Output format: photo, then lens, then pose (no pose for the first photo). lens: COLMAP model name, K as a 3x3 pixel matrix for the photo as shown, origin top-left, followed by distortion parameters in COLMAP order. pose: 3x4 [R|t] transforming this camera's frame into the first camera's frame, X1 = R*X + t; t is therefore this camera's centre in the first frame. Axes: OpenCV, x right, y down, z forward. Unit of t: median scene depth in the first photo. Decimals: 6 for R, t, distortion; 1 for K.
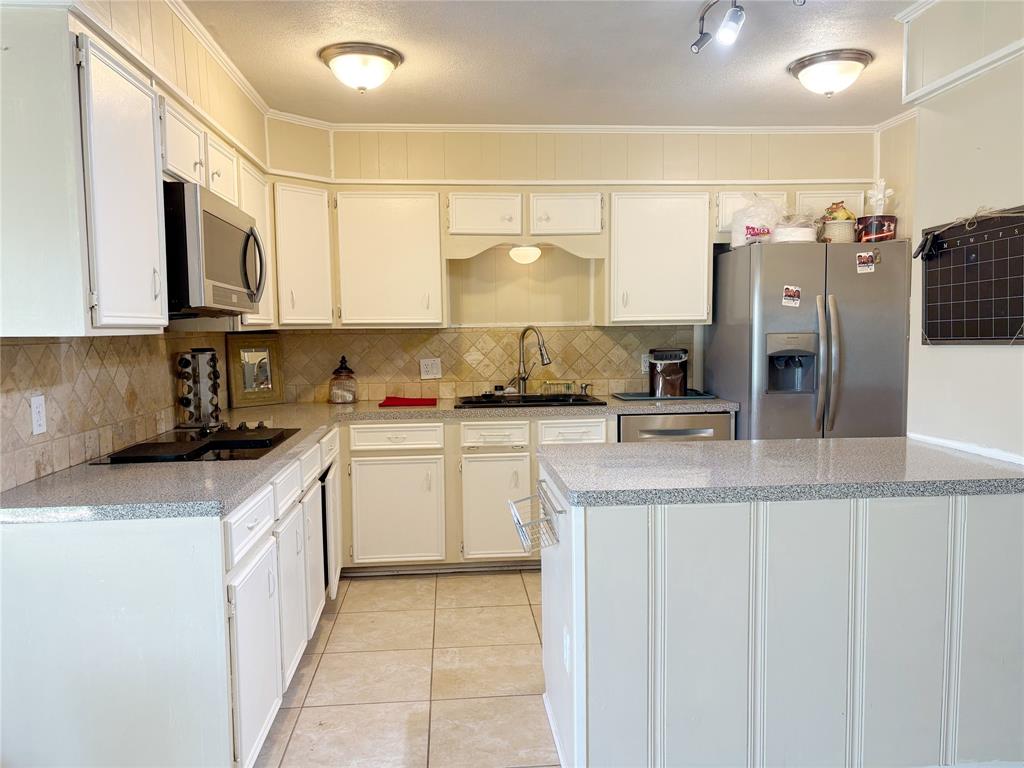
lens RADIAL K [[767.7, 0, 509.3], [0, 767.7, 383.6], [0, 0, 1]] dist [0.047344, -0.045325]
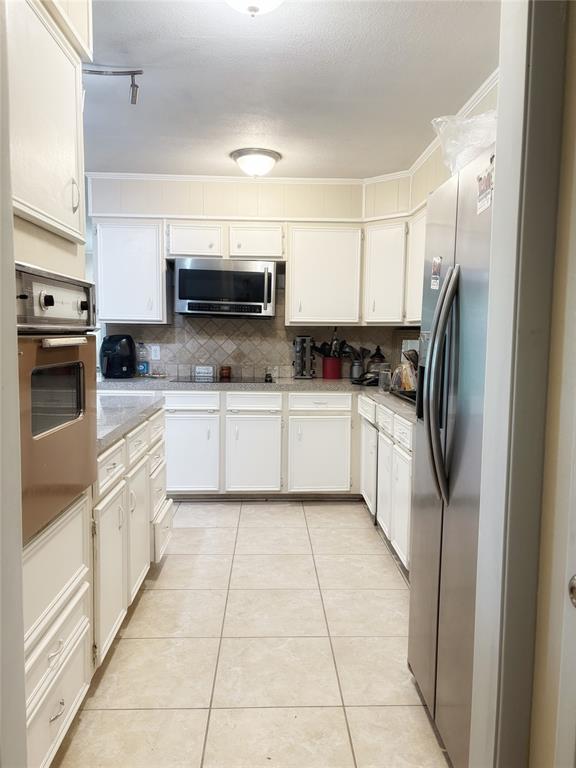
lens RADIAL K [[575.7, 0, 289.2], [0, 575.7, 389.0], [0, 0, 1]] dist [0.047344, -0.045325]
pose [[-0.020834, 0.124649, -0.991982, 0.831940], [-0.086221, 0.988277, 0.125995, -0.077044], [0.996058, 0.088155, -0.009842, 0.876544]]
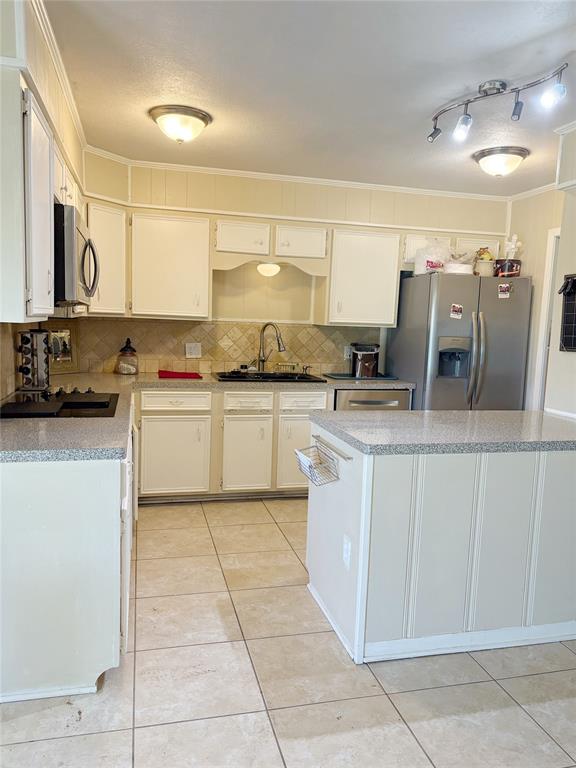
lens RADIAL K [[575.7, 0, 287.2], [0, 575.7, 382.4], [0, 0, 1]] dist [0.047344, -0.045325]
pose [[0.984896, 0.031187, 0.170315, -0.129371], [-0.037493, 0.998721, 0.033935, -0.004826], [-0.169038, -0.039808, 0.984805, -0.024975]]
